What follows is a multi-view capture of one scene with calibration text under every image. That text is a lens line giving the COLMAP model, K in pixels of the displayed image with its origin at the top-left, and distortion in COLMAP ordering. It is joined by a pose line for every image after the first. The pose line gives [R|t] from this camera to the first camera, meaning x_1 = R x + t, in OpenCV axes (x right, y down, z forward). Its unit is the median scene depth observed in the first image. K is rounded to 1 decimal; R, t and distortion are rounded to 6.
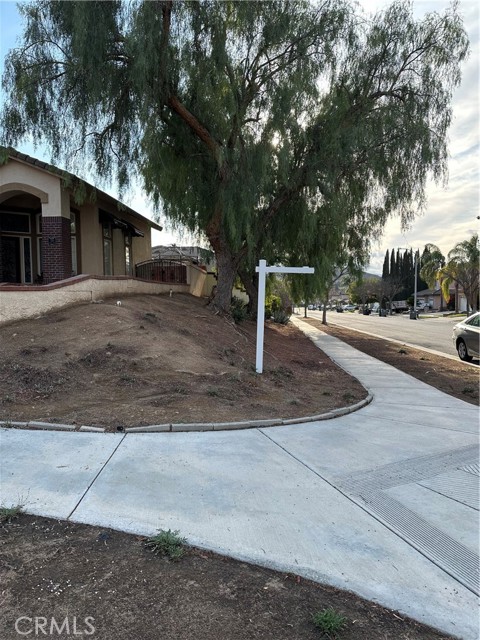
lens RADIAL K [[447.7, 0, 240.7], [0, 447.7, 323.6], [0, 0, 1]] dist [0.045071, -0.031046]
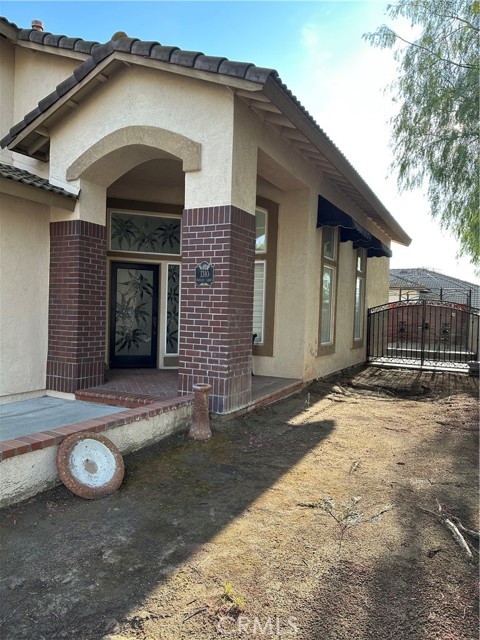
lens RADIAL K [[447.7, 0, 233.6], [0, 447.7, 325.6], [0, 0, 1]] dist [0.045071, -0.031046]
pose [[0.912928, 0.045965, -0.405523, -0.212113], [-0.062102, 0.997712, -0.026719, -0.114303], [0.403367, 0.049576, 0.913694, 0.583472]]
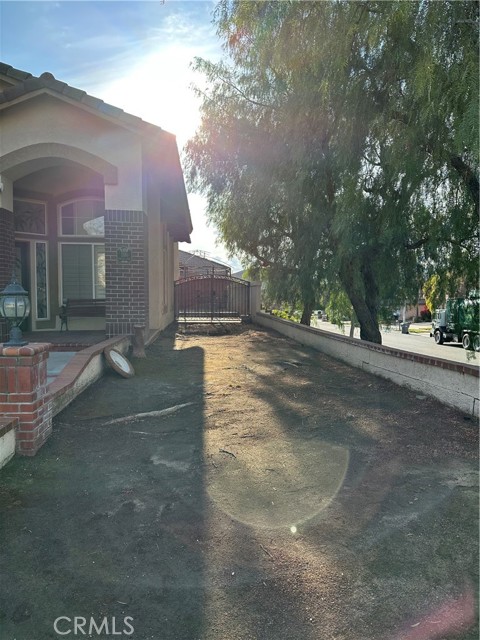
lens RADIAL K [[447.7, 0, 242.1], [0, 447.7, 319.6], [0, 0, 1]] dist [0.045071, -0.031046]
pose [[0.987988, 0.008945, 0.154270, -0.306397], [-0.007763, 0.999936, -0.008258, -0.087083], [-0.154334, 0.006961, 0.987994, 0.379894]]
